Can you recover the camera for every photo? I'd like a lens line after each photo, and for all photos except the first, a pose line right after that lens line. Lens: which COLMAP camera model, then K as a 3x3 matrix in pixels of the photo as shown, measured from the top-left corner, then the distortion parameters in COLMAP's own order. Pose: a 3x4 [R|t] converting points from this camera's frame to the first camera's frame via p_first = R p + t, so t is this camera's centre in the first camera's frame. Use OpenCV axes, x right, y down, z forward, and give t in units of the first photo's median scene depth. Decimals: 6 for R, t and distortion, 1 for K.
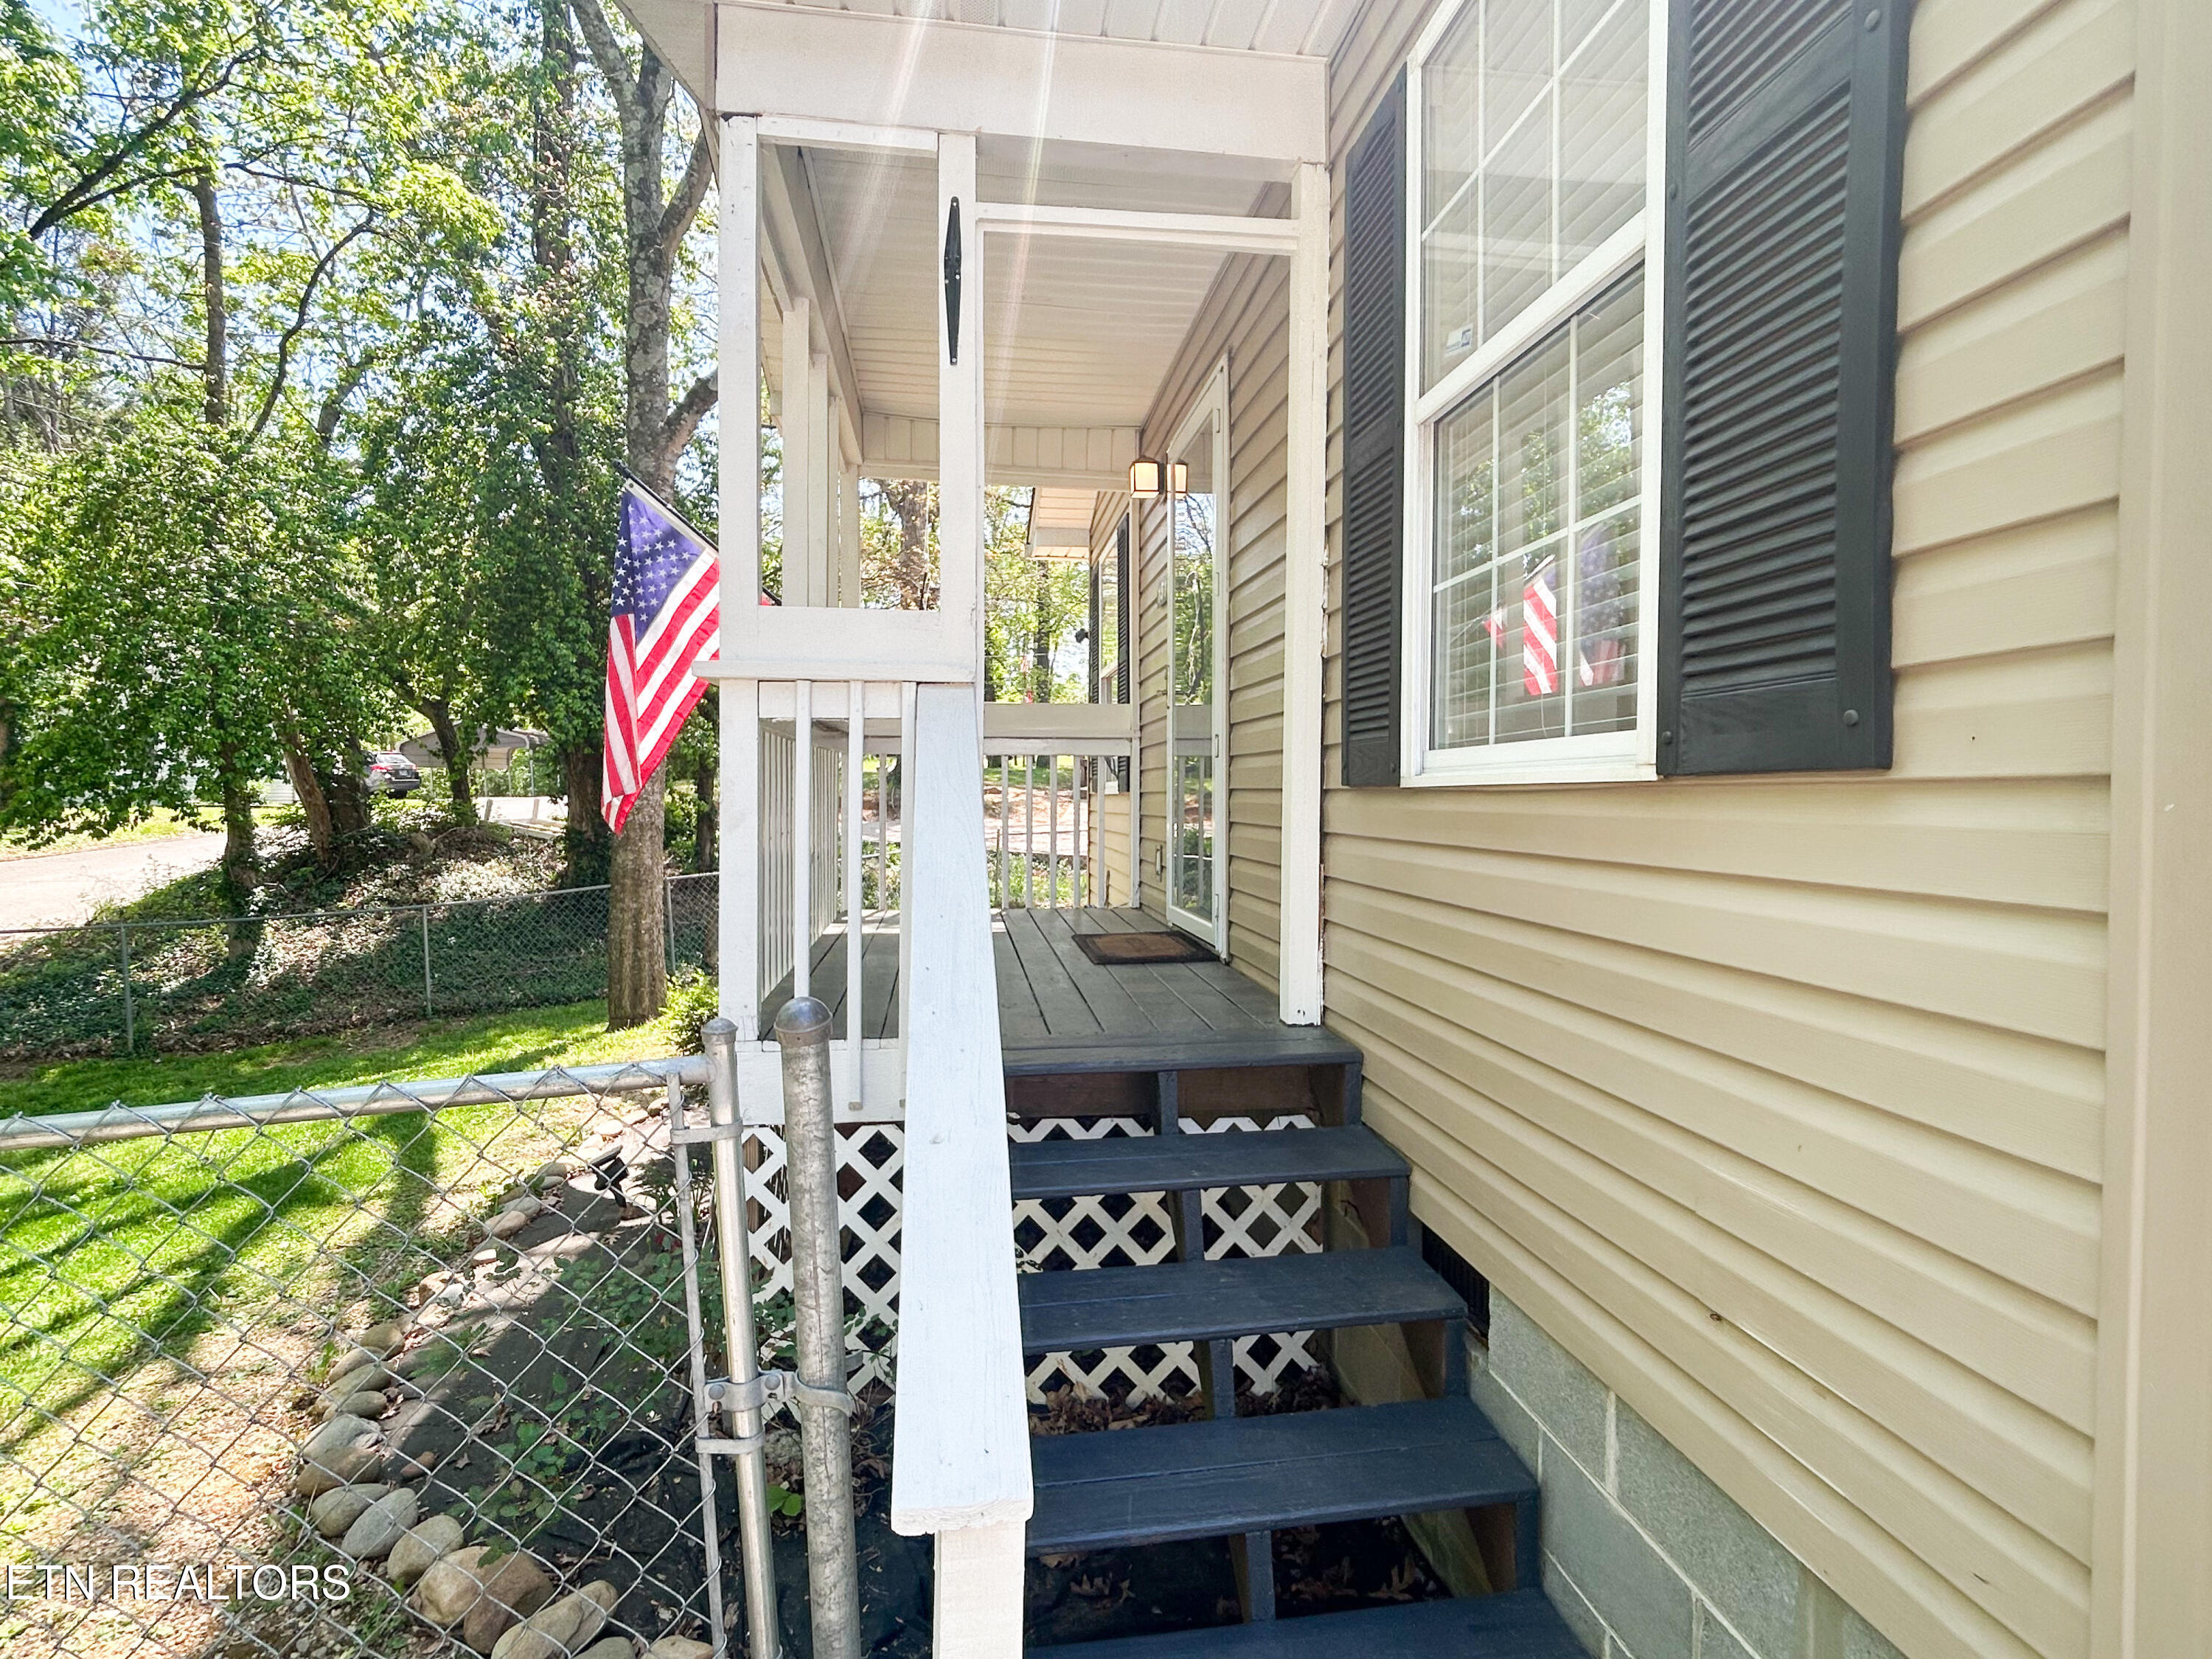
lens RADIAL K [[1143.9, 0, 1106.0], [0, 1143.9, 829.5], [0, 0, 1]] dist [0.000900, -0.000639]
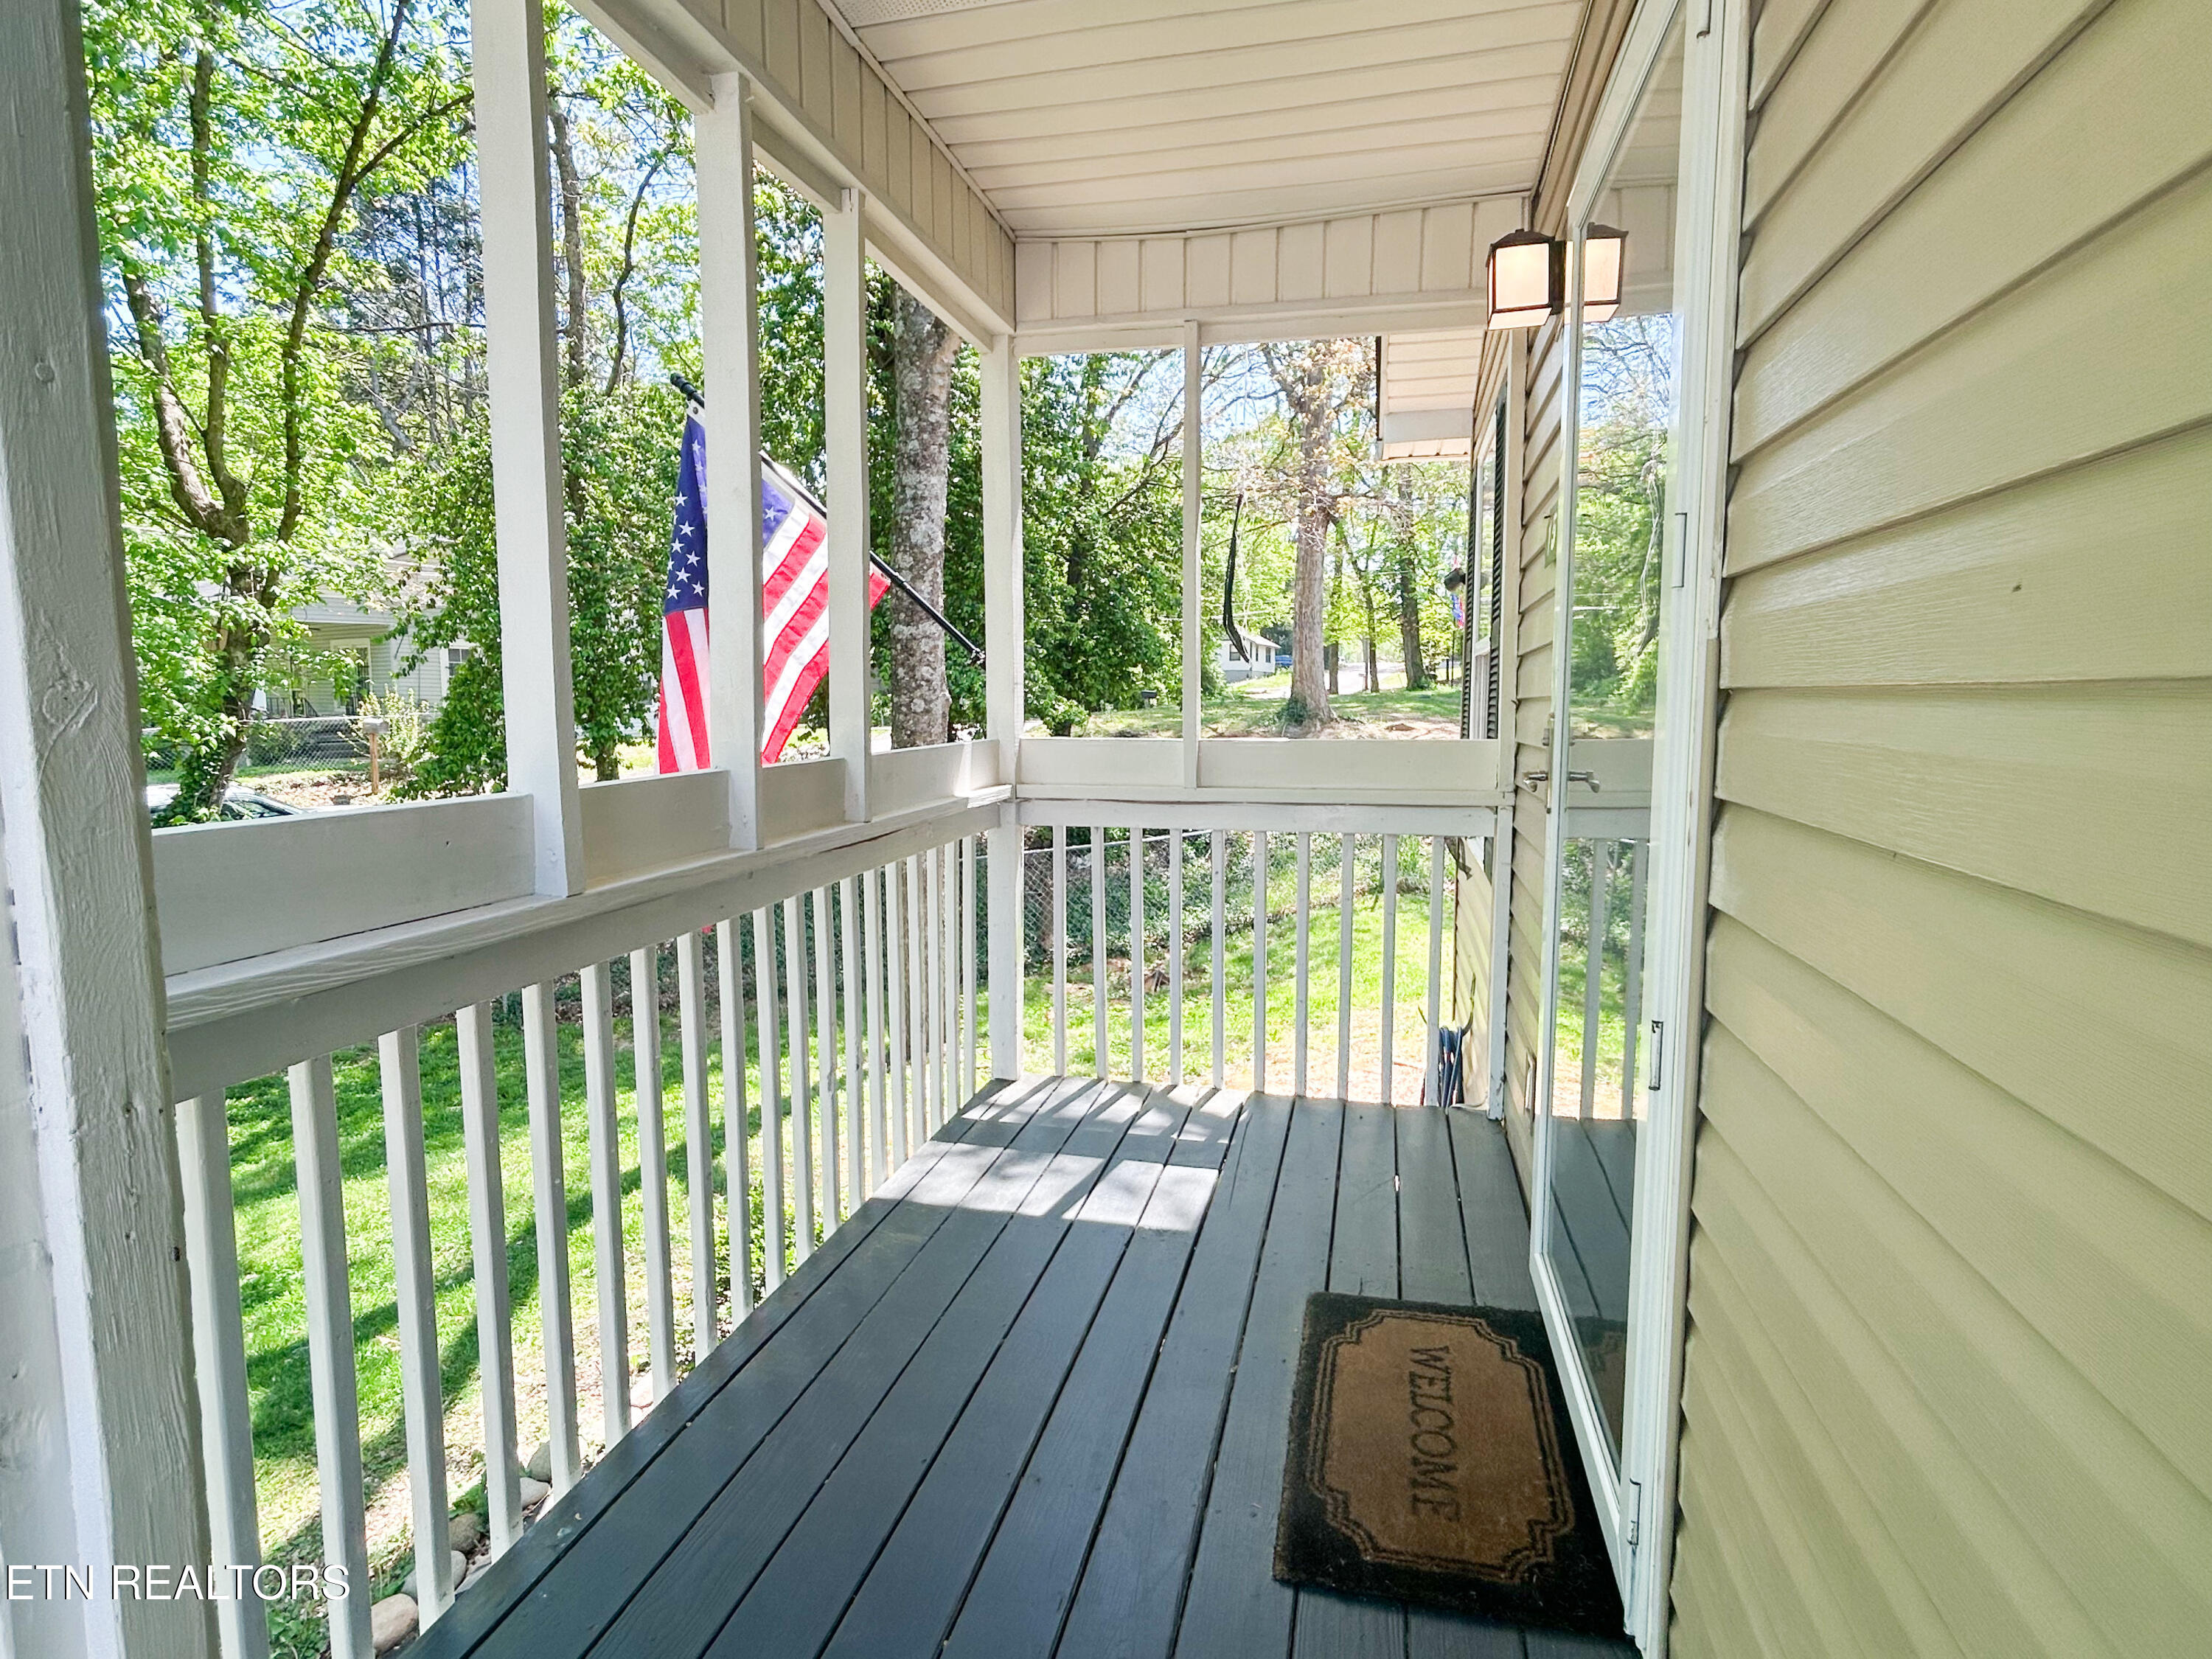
lens RADIAL K [[1143.9, 0, 1106.0], [0, 1143.9, 829.5], [0, 0, 1]] dist [0.000900, -0.000639]
pose [[0.930745, 0.033469, -0.364134, 0.048548], [-0.004193, 0.996714, 0.080895, -0.115079], [0.365645, -0.073766, 0.927827, 0.459124]]
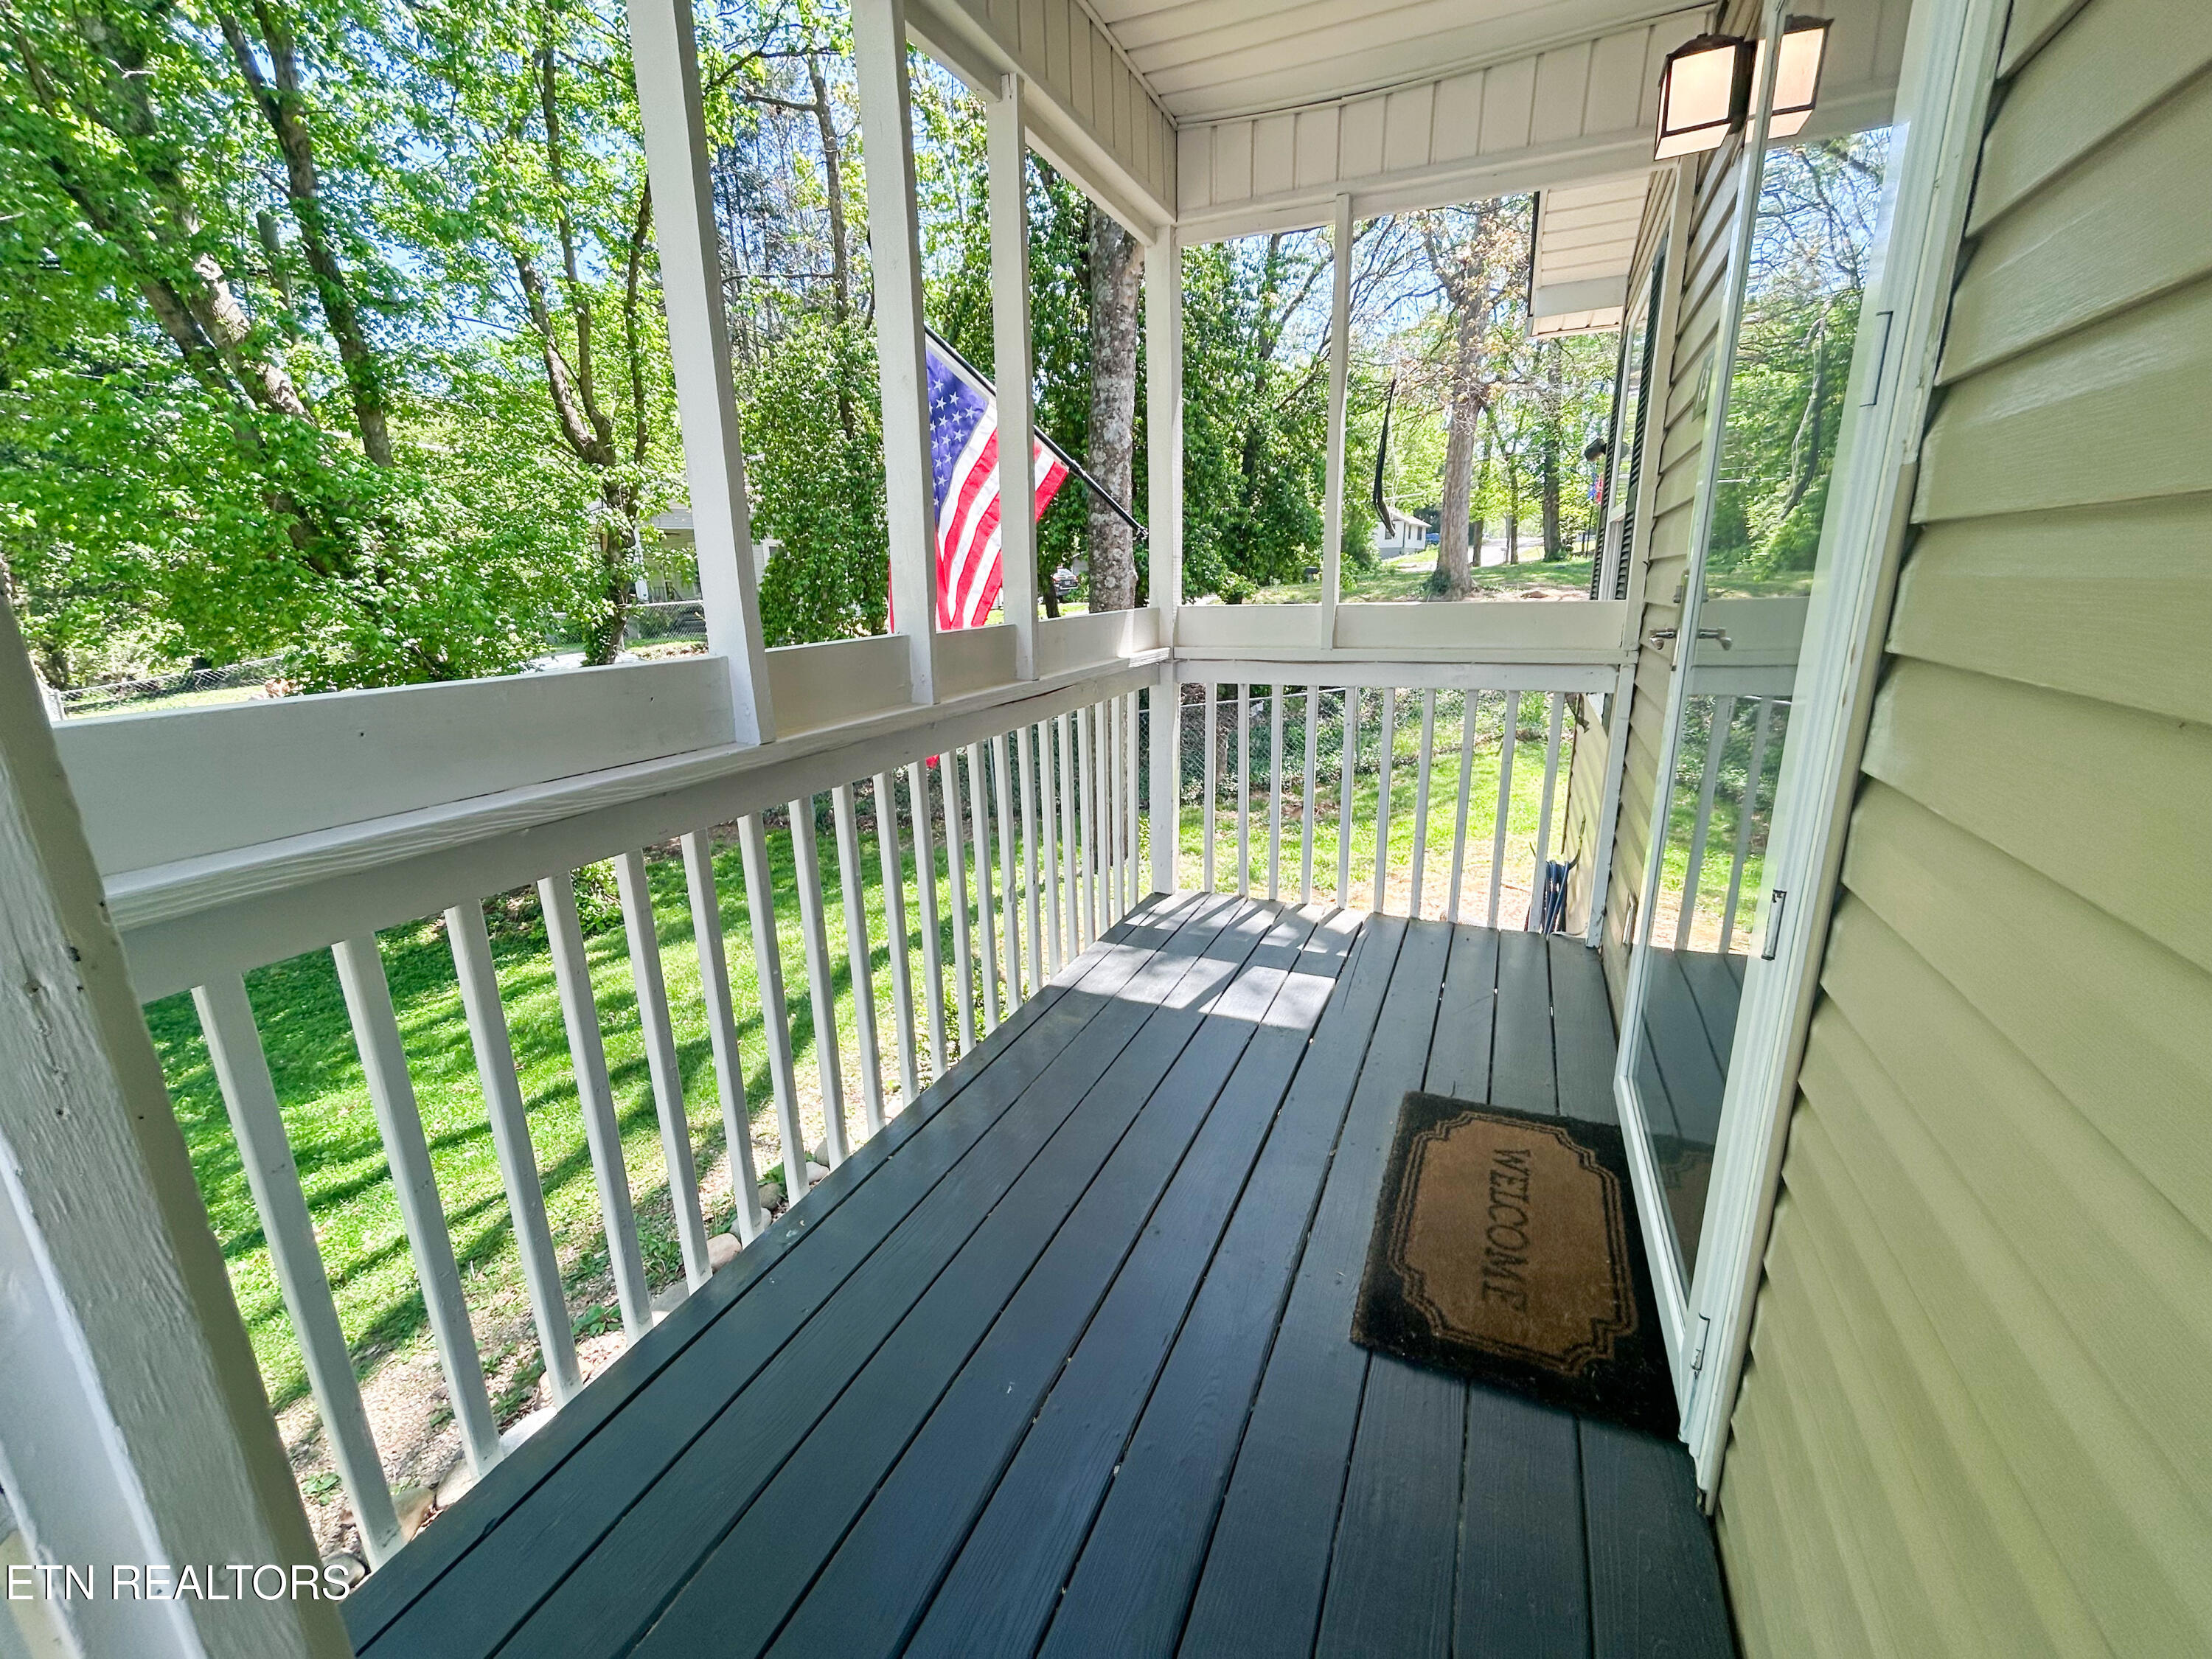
lens RADIAL K [[903.4, 0, 1106.0], [0, 903.4, 829.5], [0, 0, 1]] dist [-0.009277, 0.008371]
pose [[0.849591, 0.116071, -0.514512, 0.046846], [0.010855, 0.971431, 0.237073, -0.112481], [0.527331, -0.207000, 0.824059, 0.500929]]
